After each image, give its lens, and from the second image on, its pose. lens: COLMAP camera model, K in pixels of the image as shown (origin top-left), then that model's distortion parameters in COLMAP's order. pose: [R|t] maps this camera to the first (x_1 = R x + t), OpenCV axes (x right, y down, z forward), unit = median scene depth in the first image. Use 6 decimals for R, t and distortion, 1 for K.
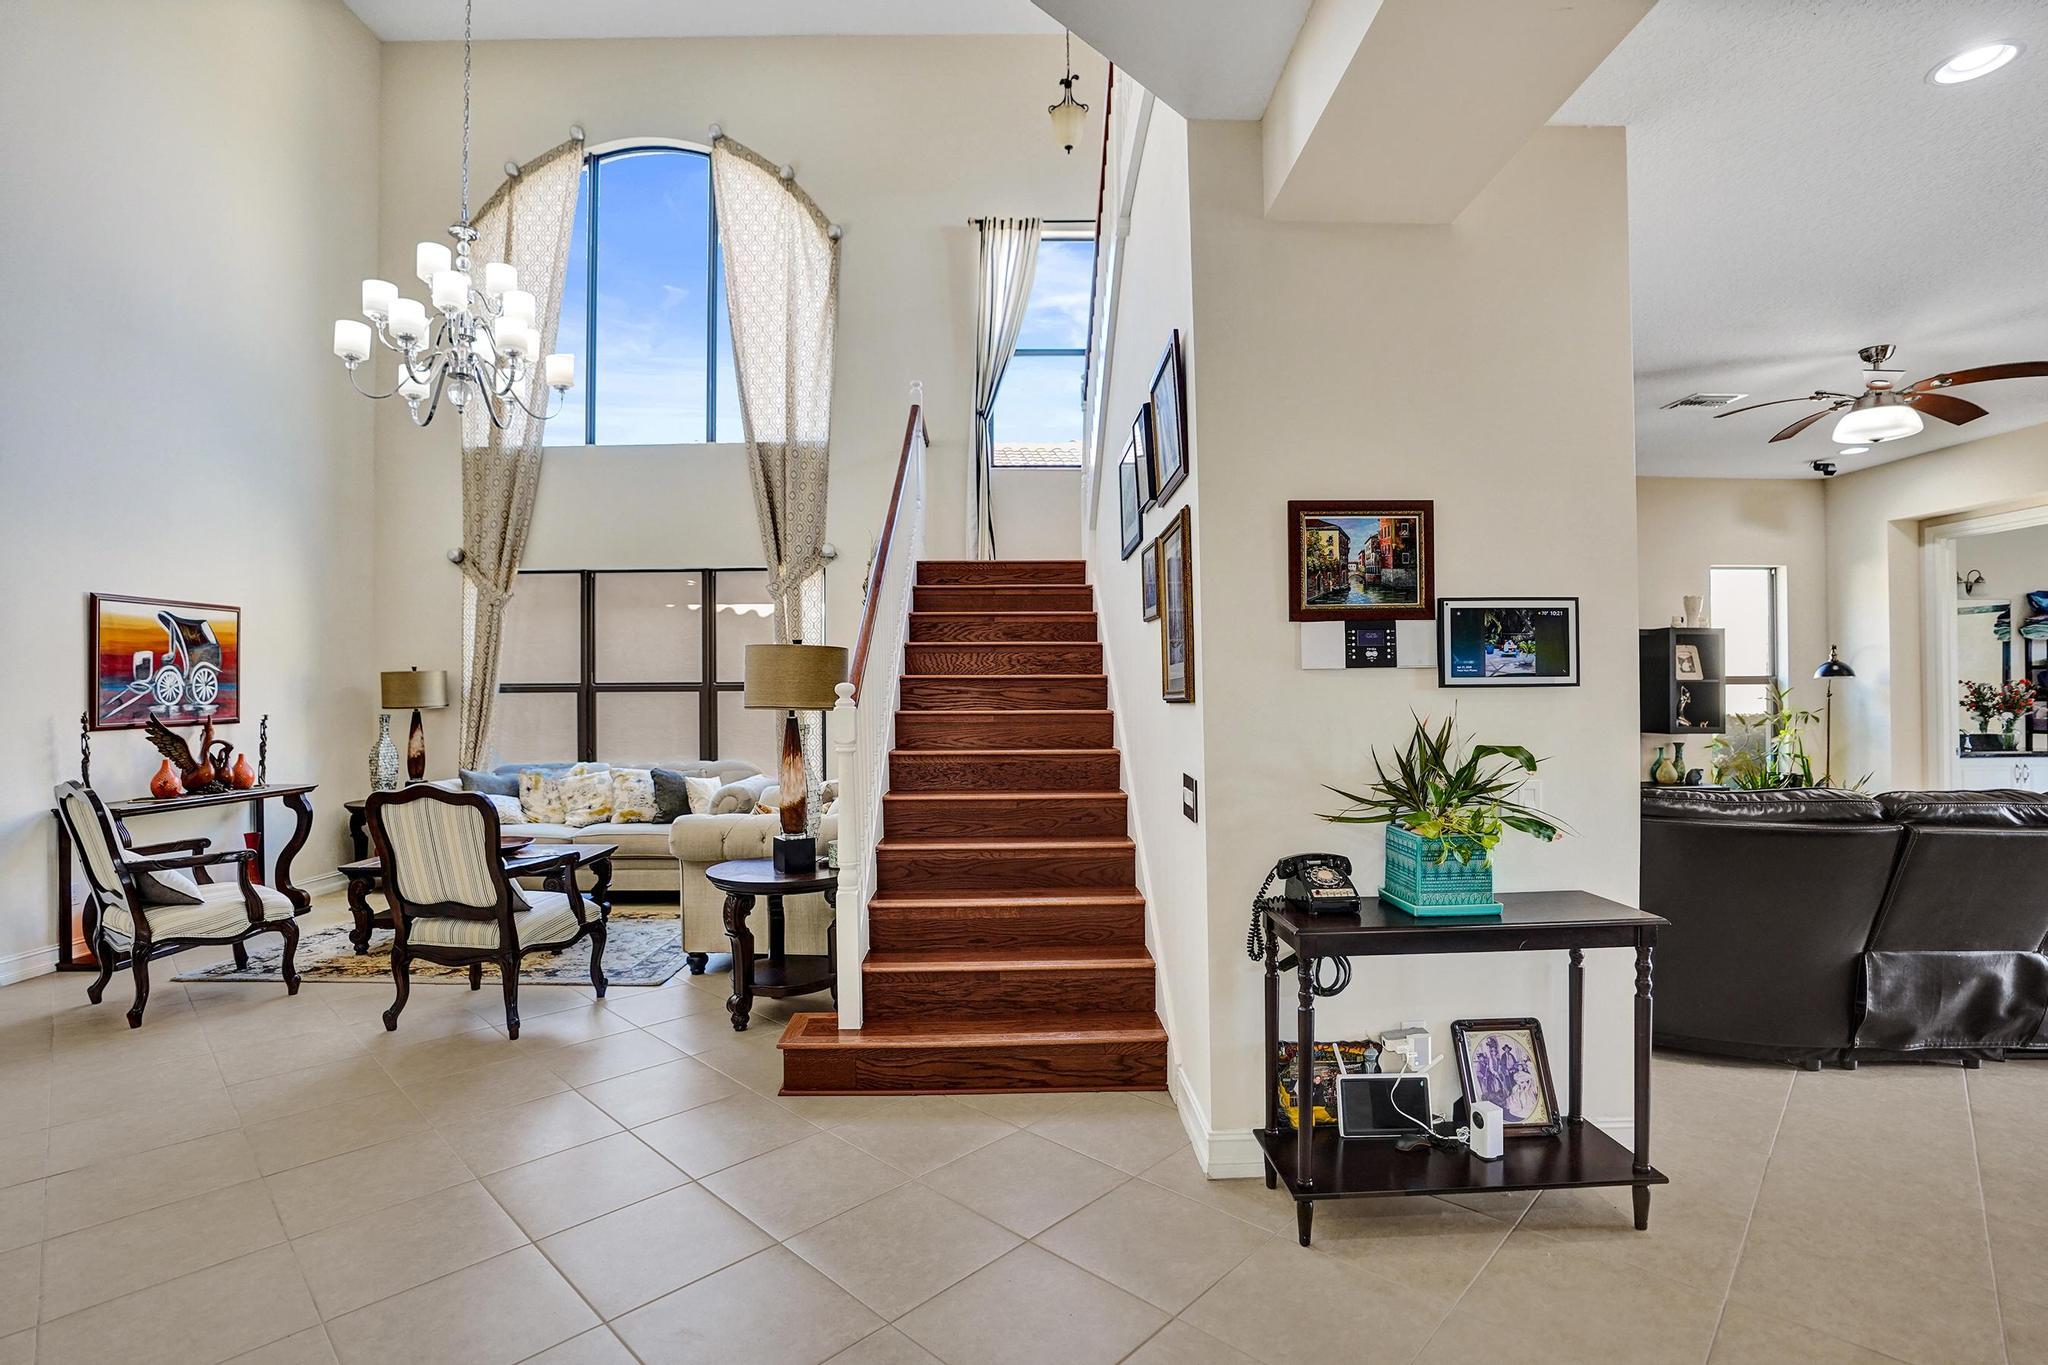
lens RADIAL K [[963.9, 0, 1016.5], [0, 963.9, 687.5], [0, 0, 1]] dist [-0.023642, 0.005199]
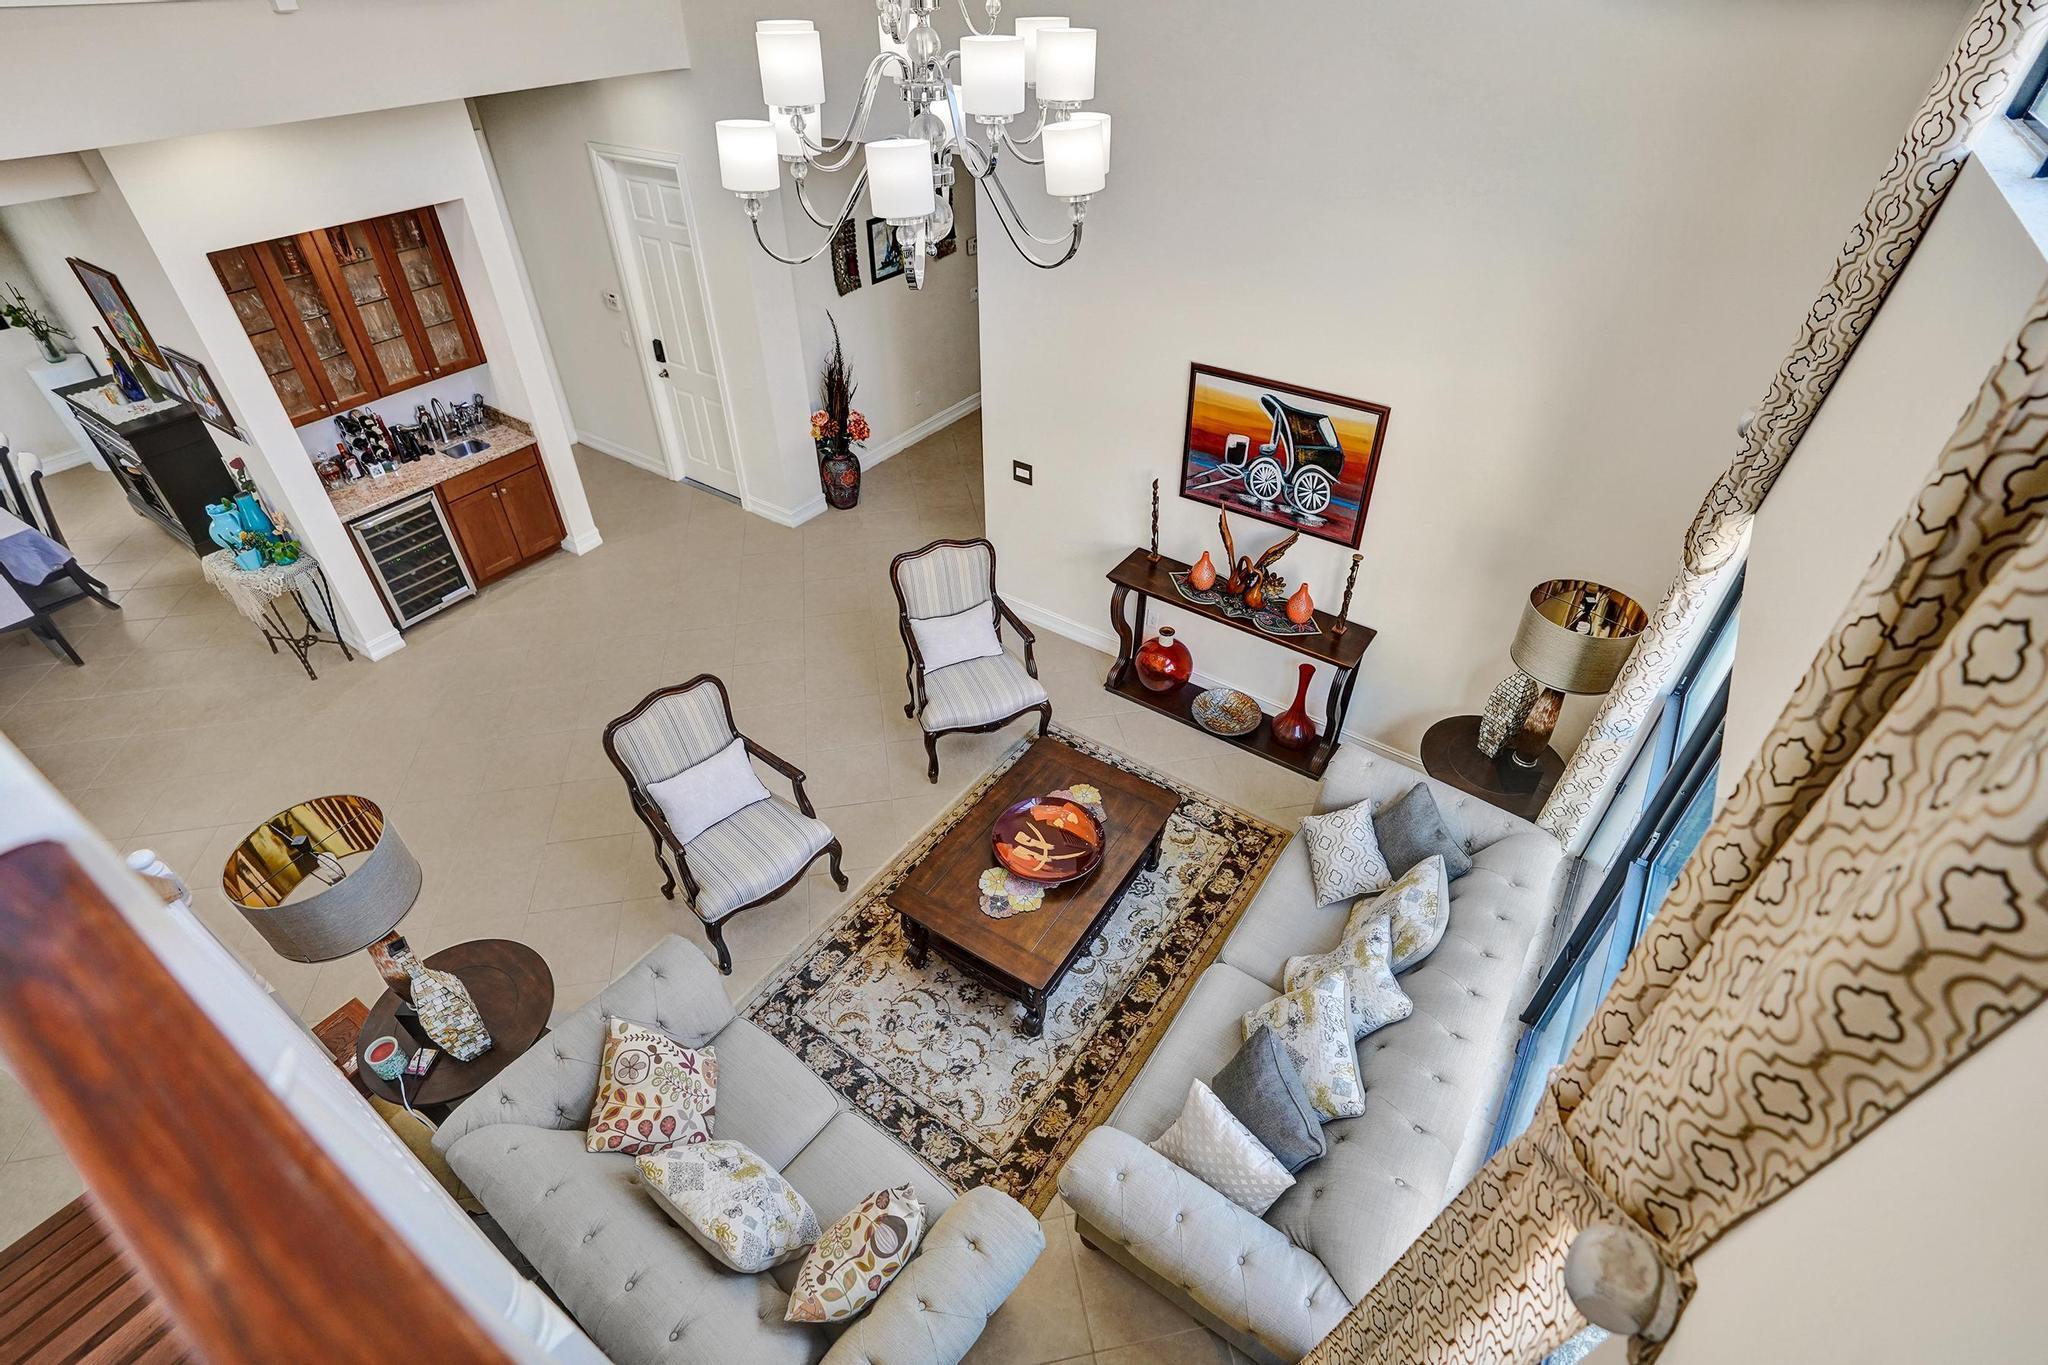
lens RADIAL K [[949.9, 0, 1026.7], [0, 949.9, 668.2], [0, 0, 1]] dist [-0.013469, -0.001471]
pose [[-0.582003, 0.514132, -0.630032, -0.136879], [0.011742, 0.780002, 0.625666, -0.408342], [0.813102, 0.356742, -0.460001, 1.279529]]
